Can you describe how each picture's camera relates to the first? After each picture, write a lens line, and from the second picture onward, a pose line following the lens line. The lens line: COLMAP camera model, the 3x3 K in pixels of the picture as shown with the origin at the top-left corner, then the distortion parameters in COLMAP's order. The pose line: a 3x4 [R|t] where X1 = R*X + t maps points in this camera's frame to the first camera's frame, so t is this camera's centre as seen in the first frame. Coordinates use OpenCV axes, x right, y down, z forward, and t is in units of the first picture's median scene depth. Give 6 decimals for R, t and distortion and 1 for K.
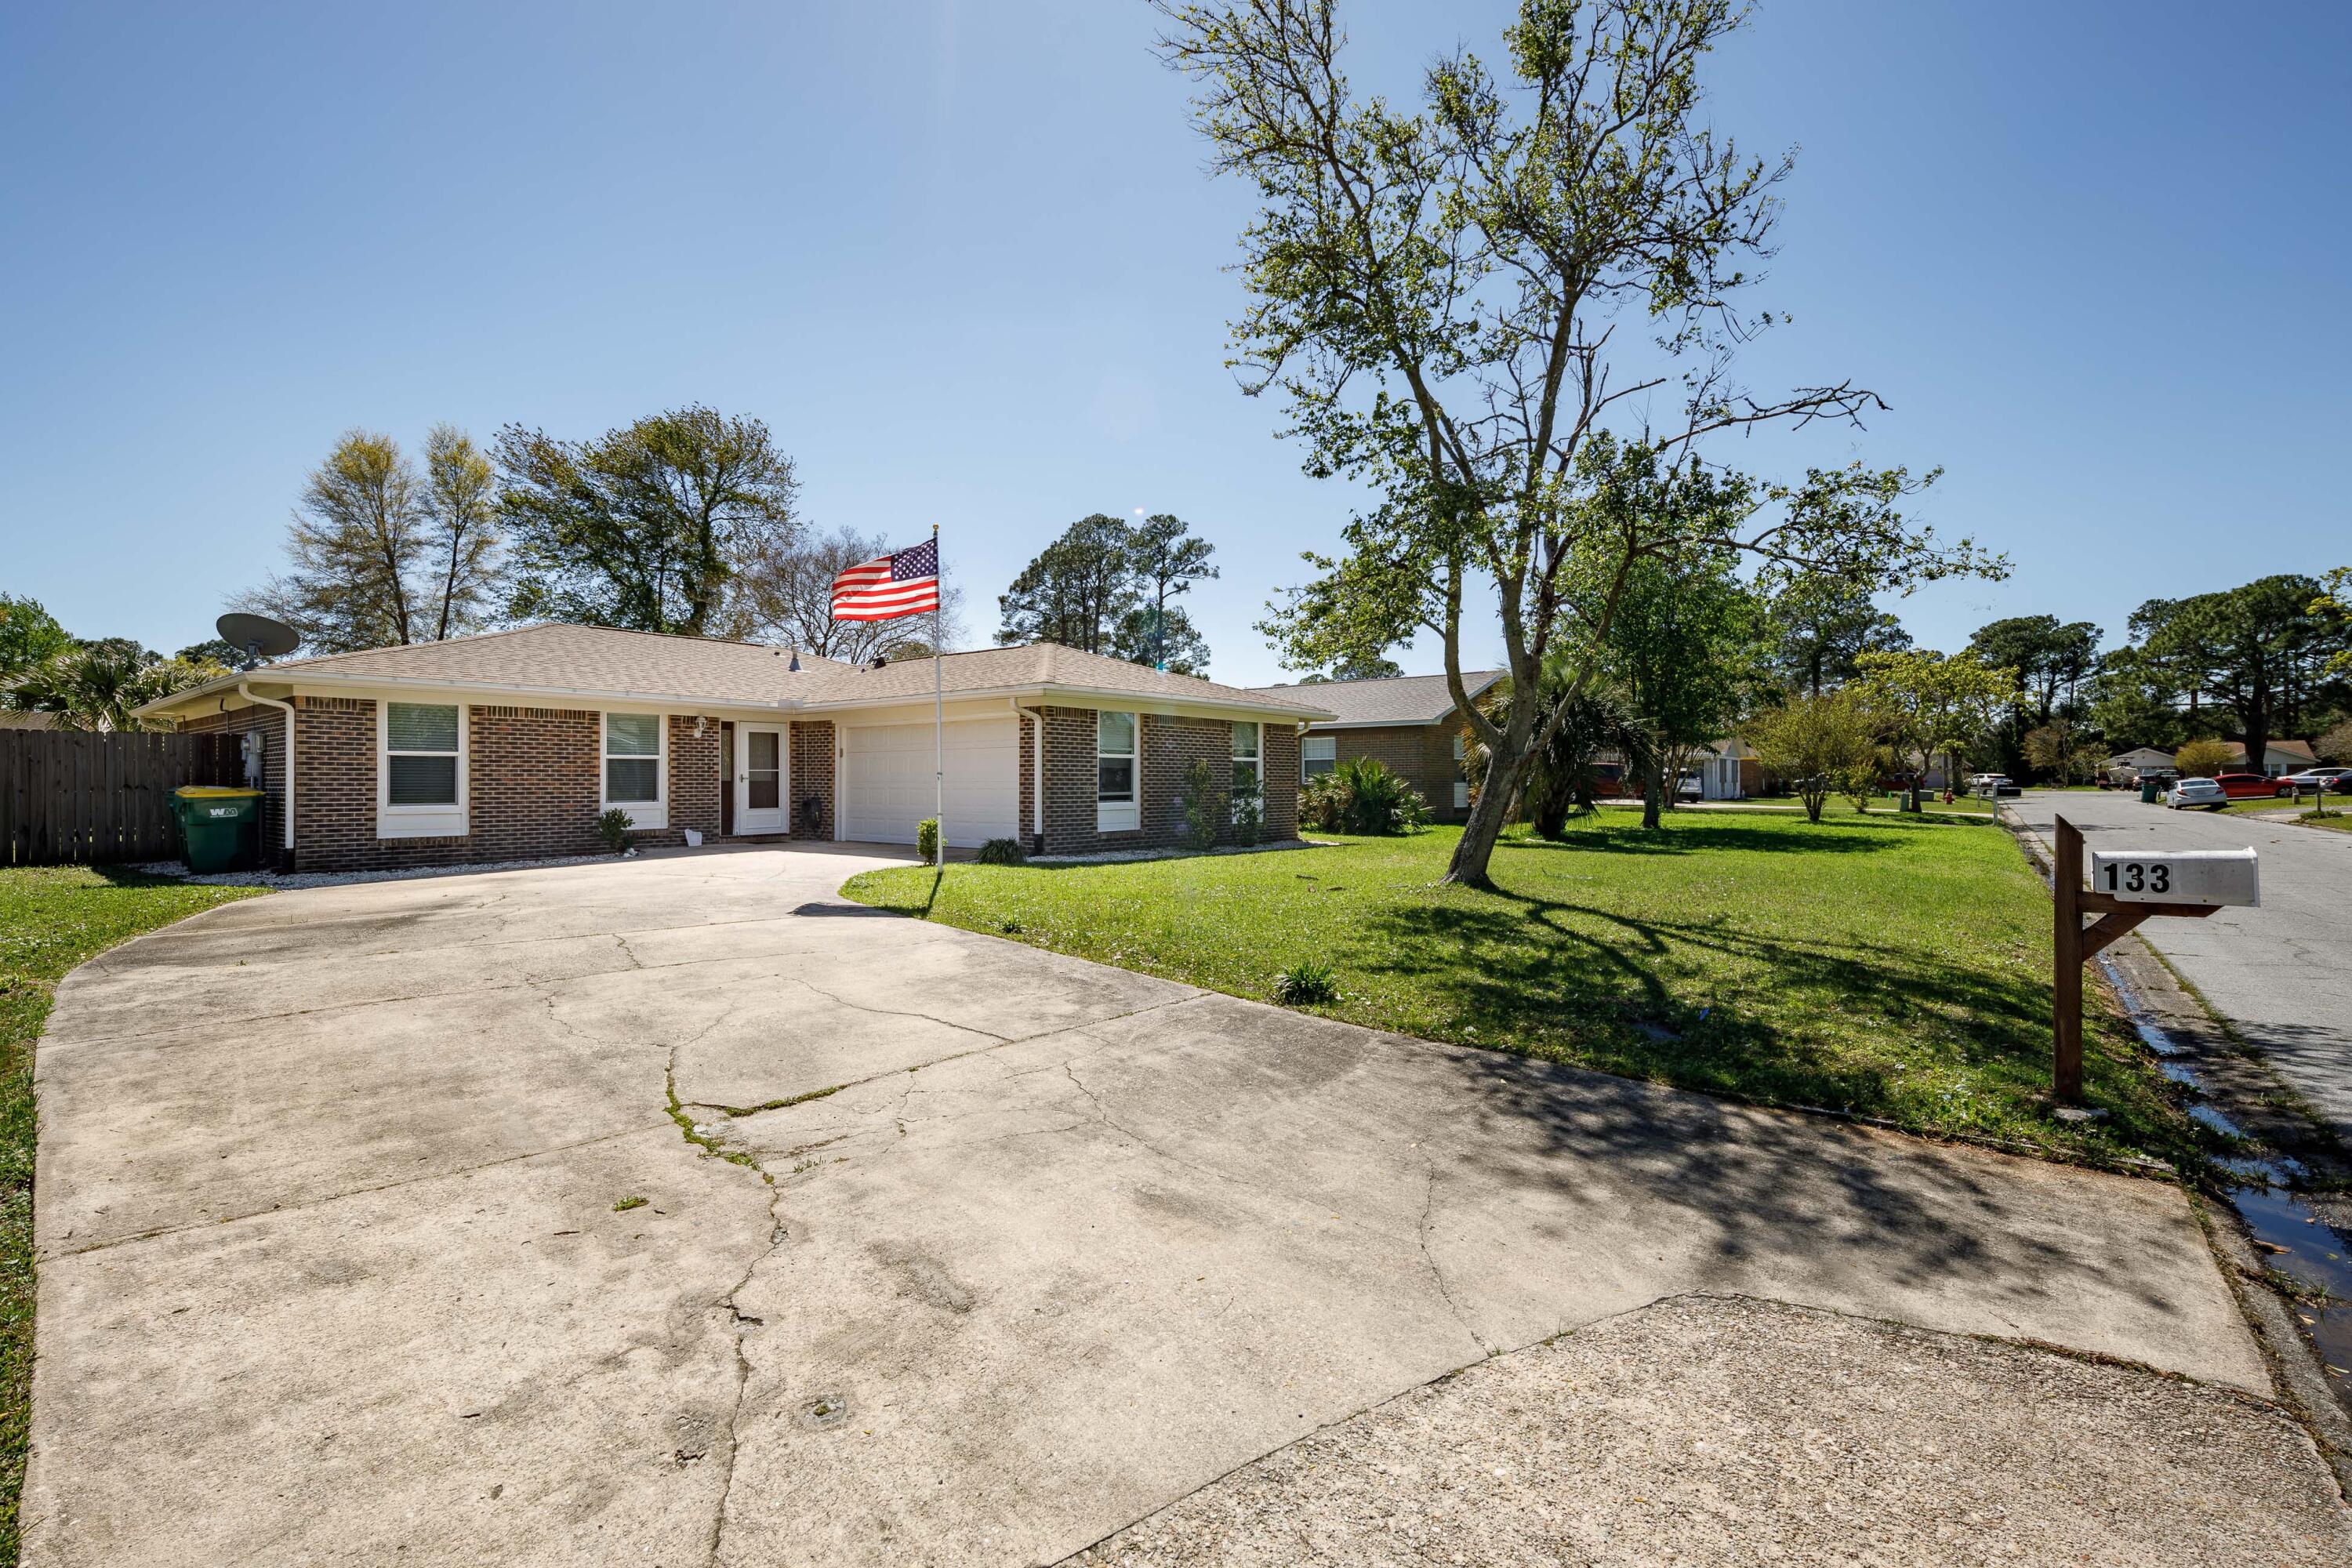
lens RADIAL K [[1018.7, 0, 1176.0], [0, 1018.7, 784.0], [0, 0, 1]] dist [0.001359, 0.000247]
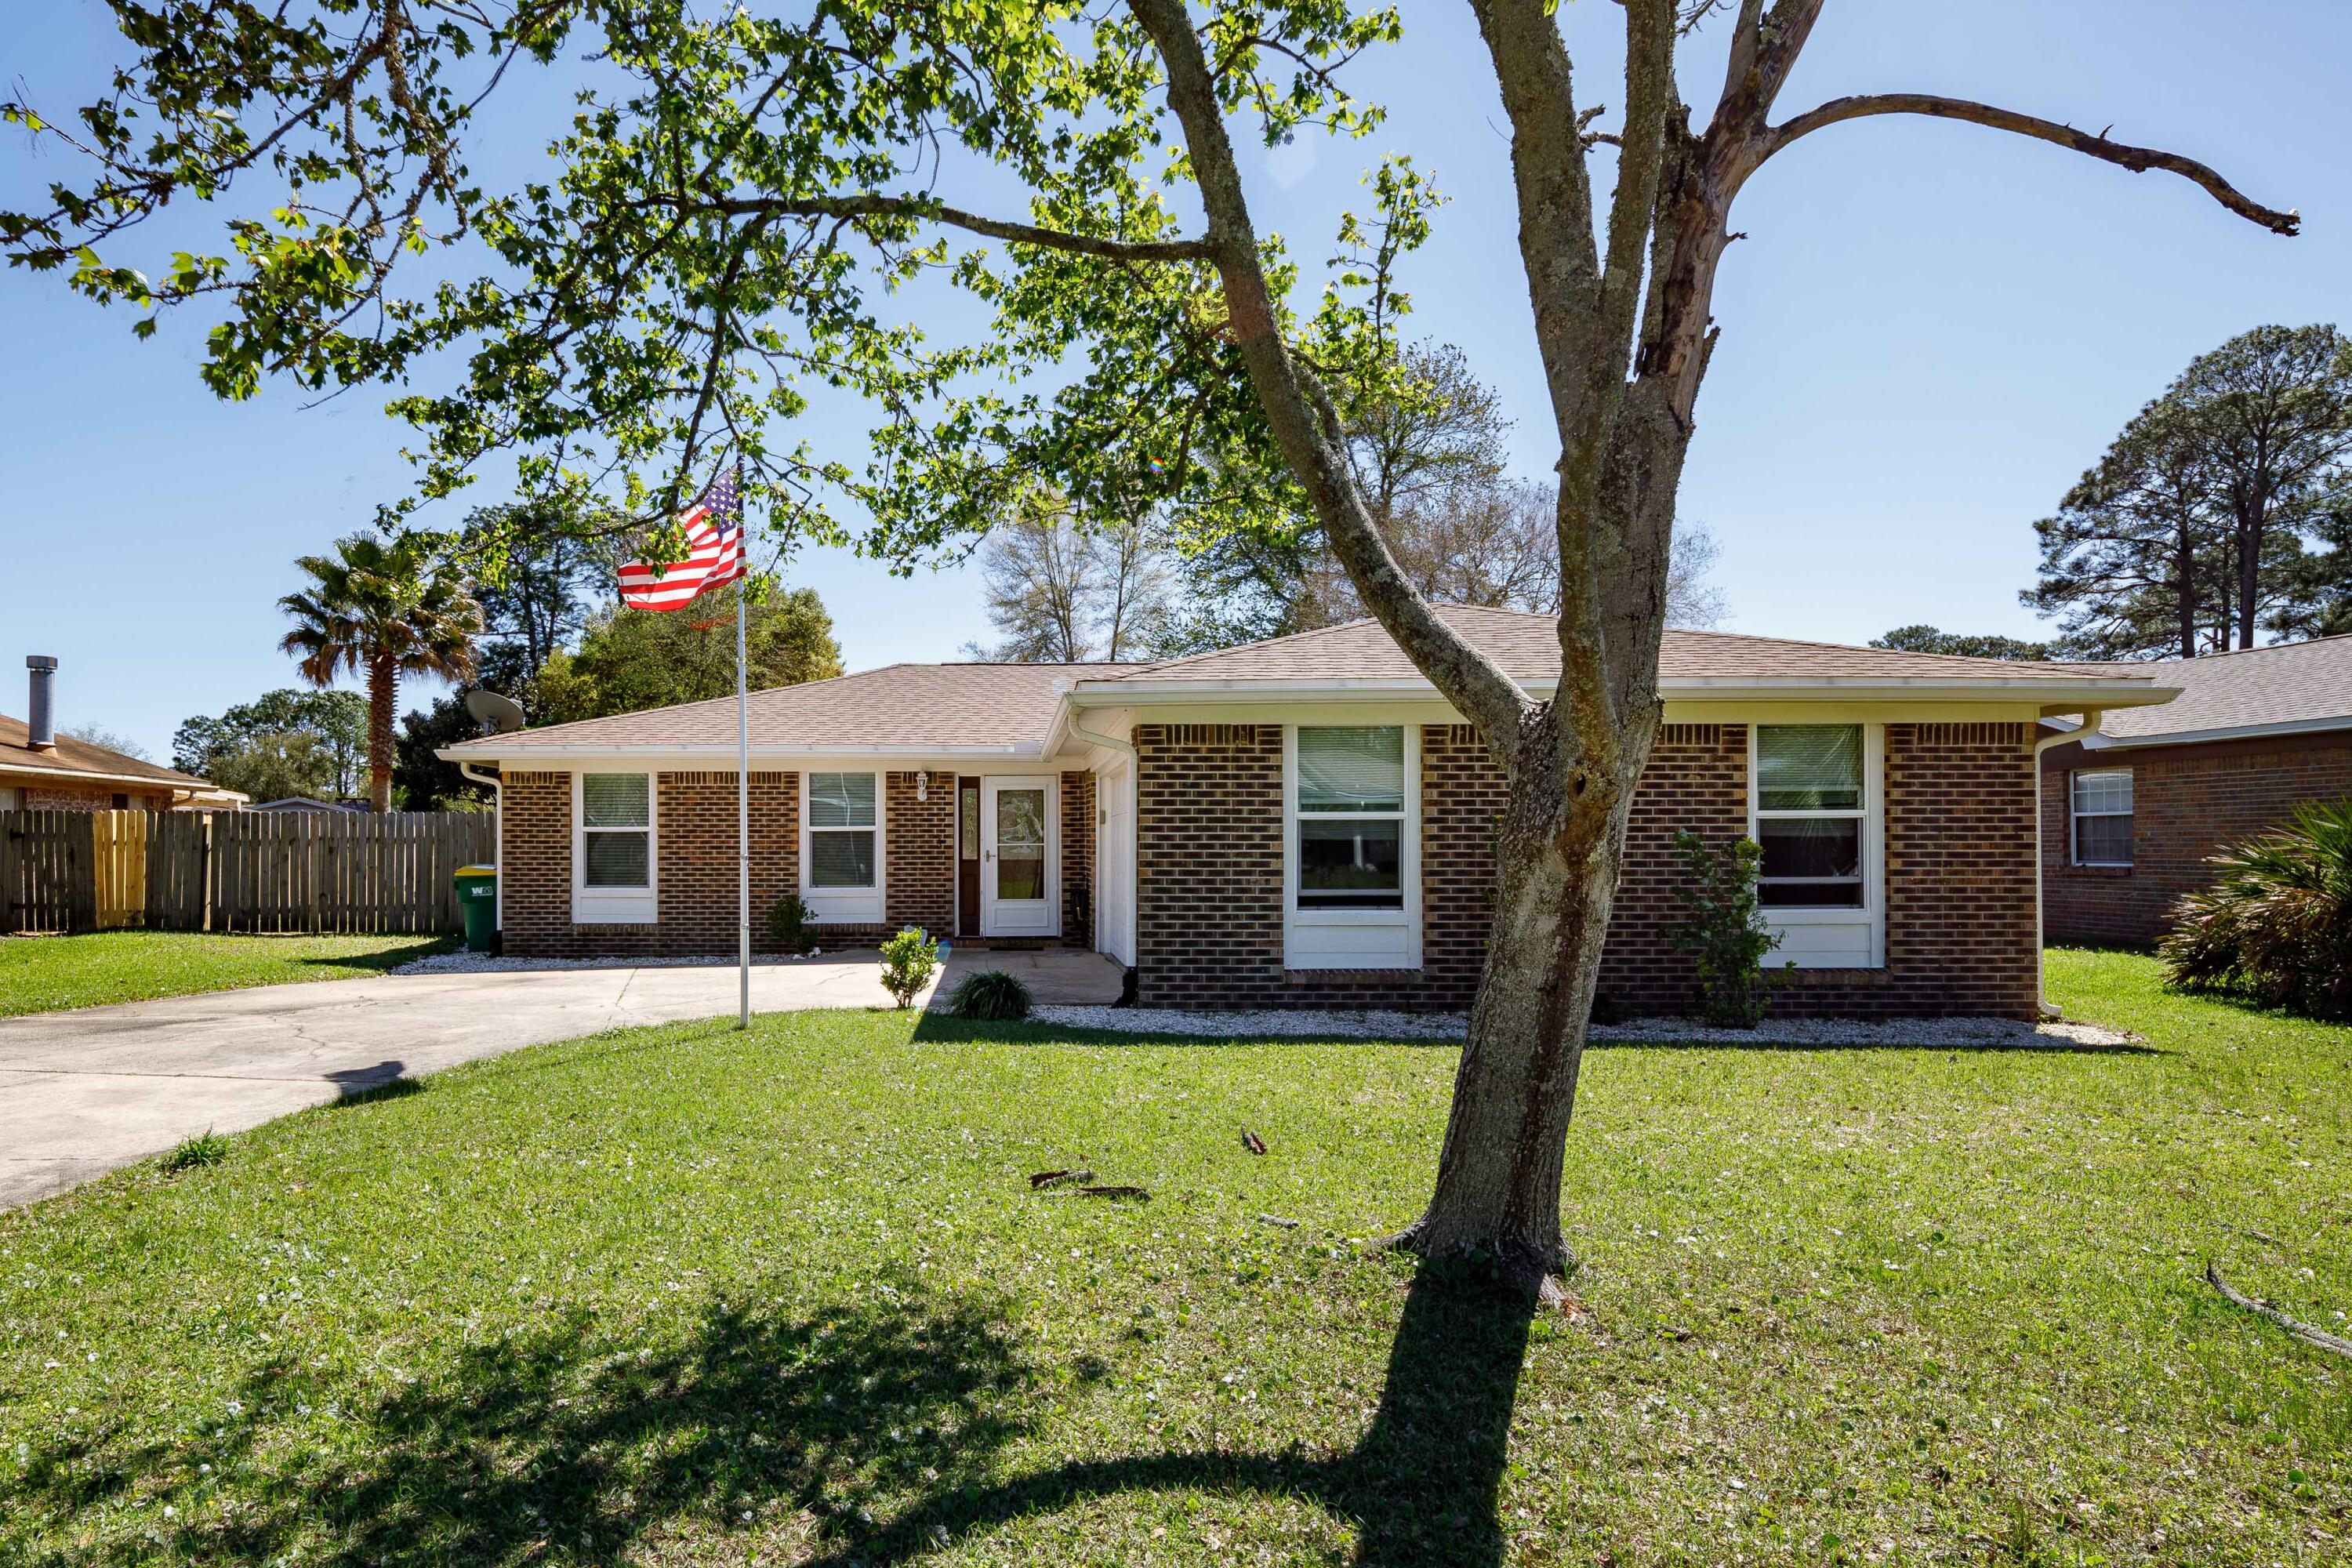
lens RADIAL K [[1356.1, 0, 1171.1], [0, 1356.1, 837.7], [0, 0, 1]] dist [-0.001146, -0.000044]
pose [[0.633411, -0.002741, -0.773811, 0.196237], [0.000022, 0.999994, -0.003524, -0.007491], [0.773815, 0.002215, 0.633407, 0.254874]]
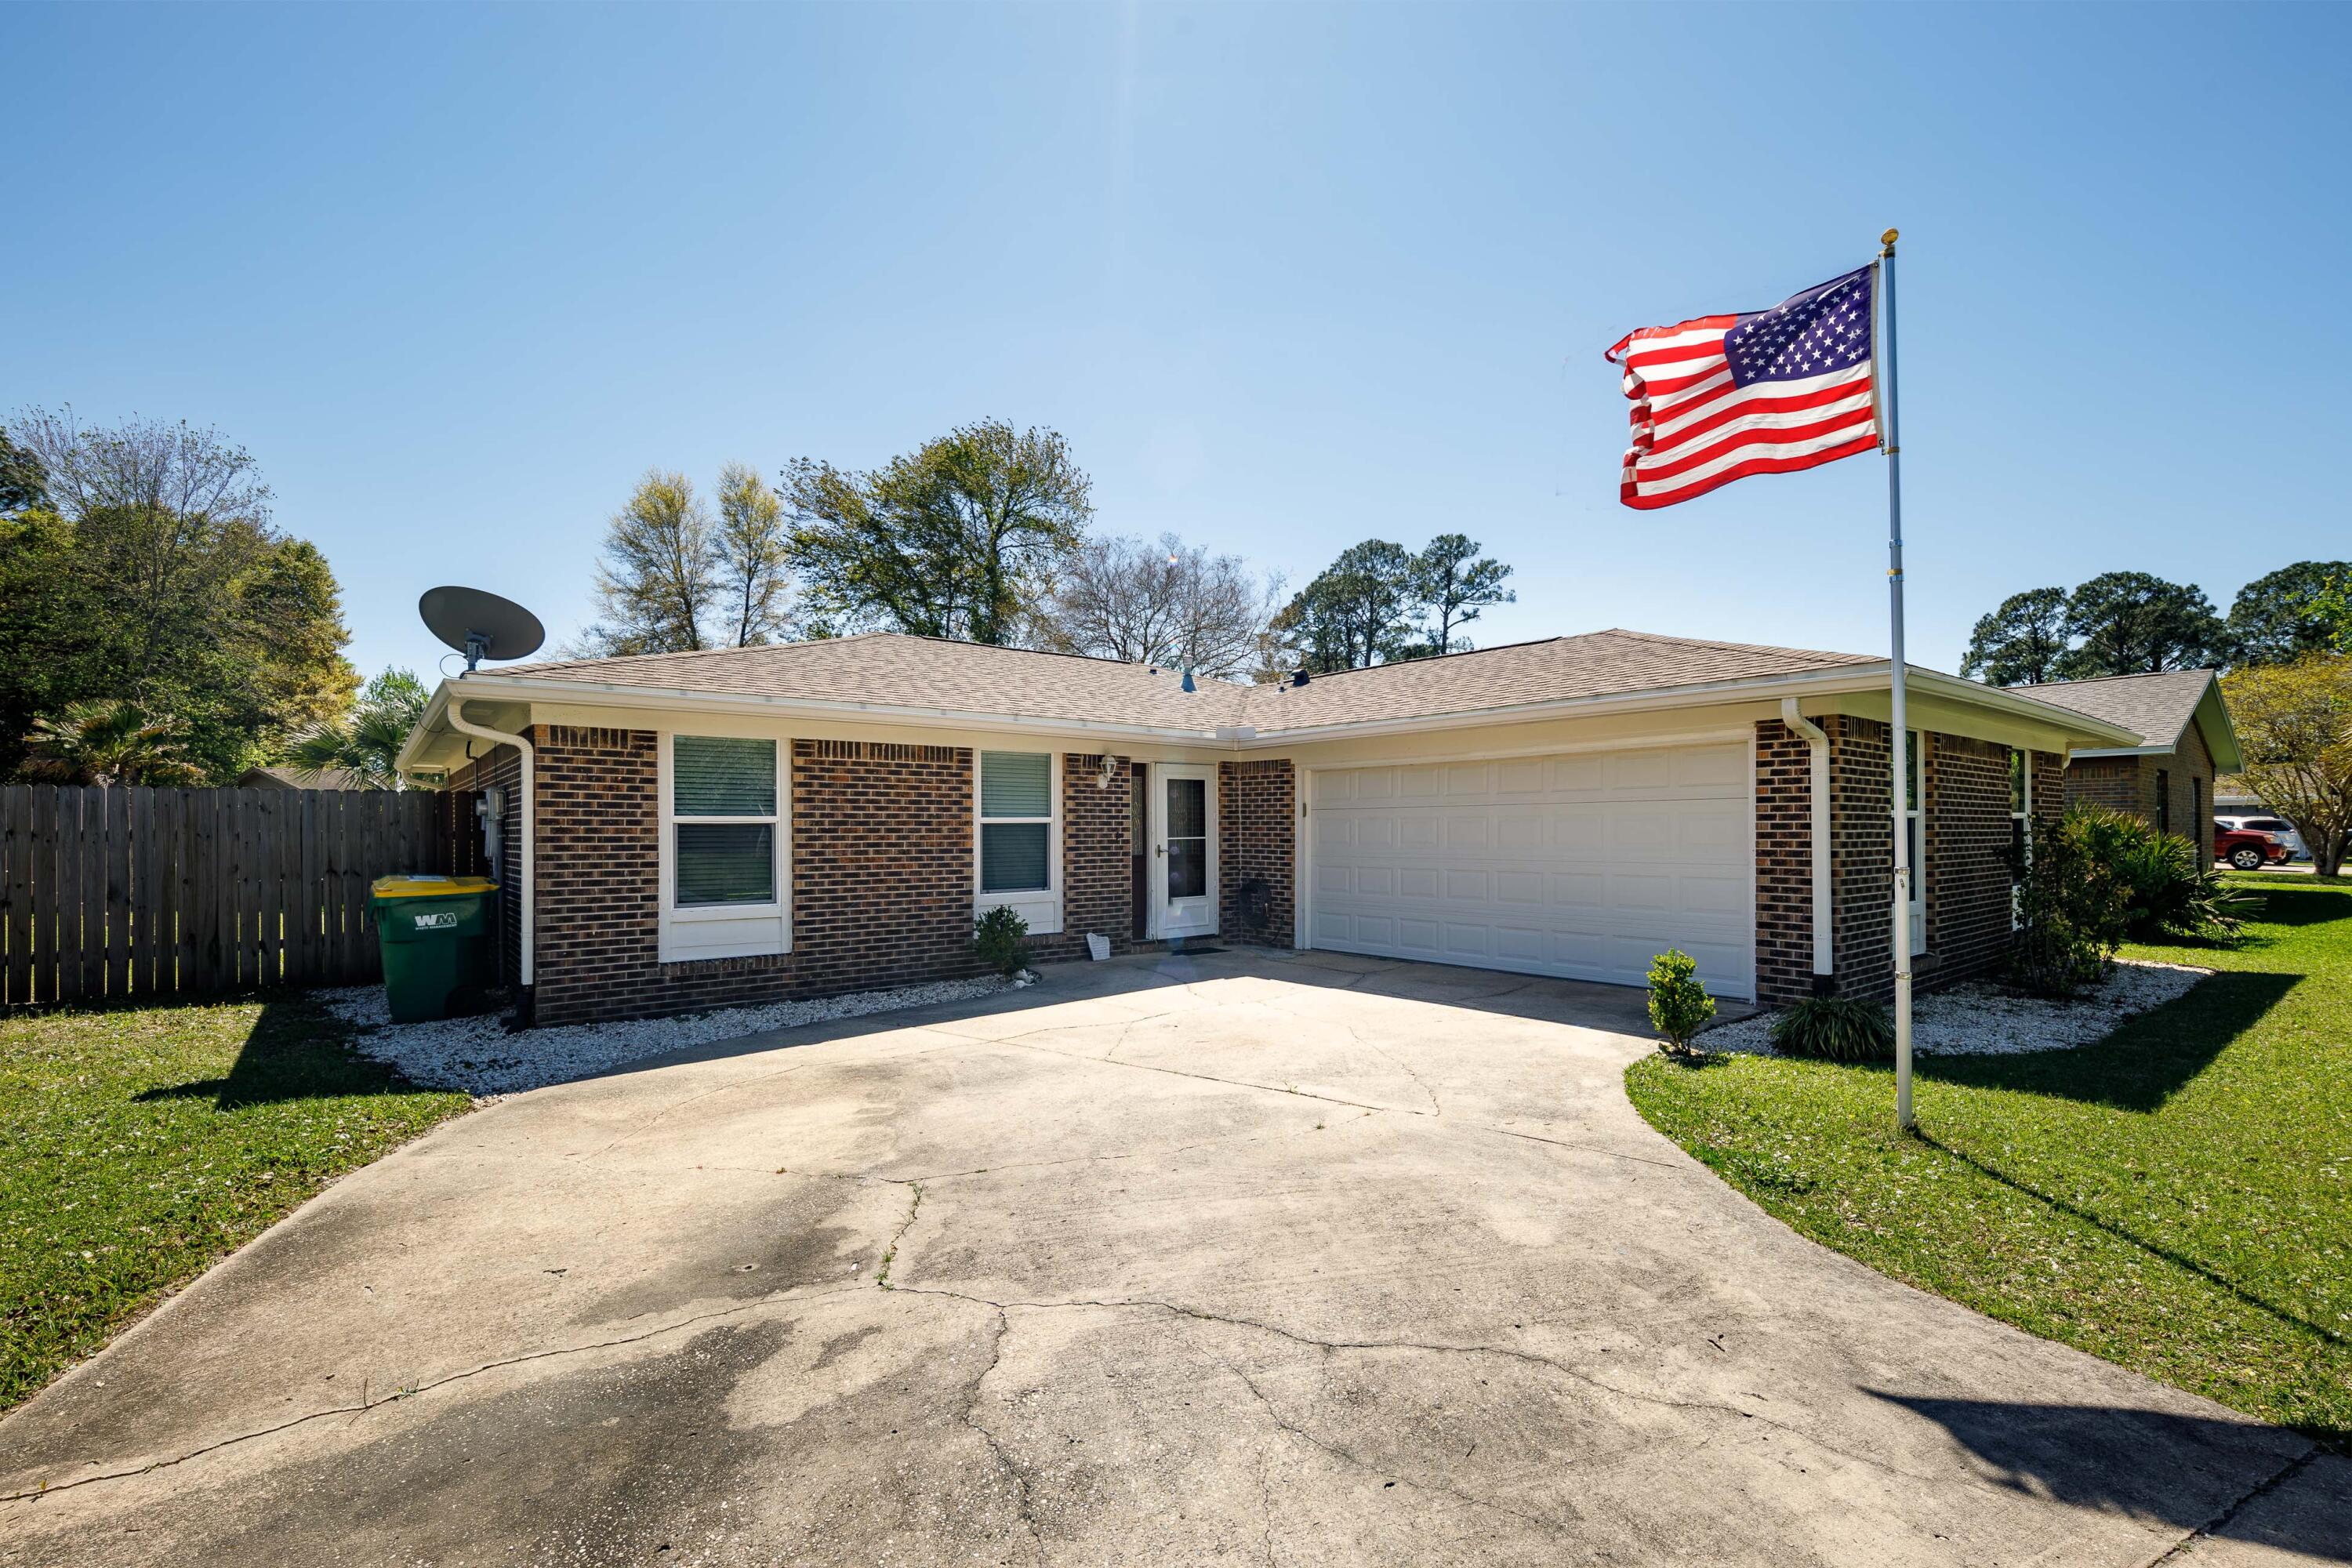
lens RADIAL K [[1012.2, 0, 1172.8], [0, 1012.2, 833.2], [0, 0, 1]] dist [-0.000348, 0.000114]
pose [[0.977648, -0.004661, -0.210197, -0.143825], [0.004498, 0.999989, -0.001250, -0.008122], [0.210201, 0.000277, 0.977658, 0.190993]]
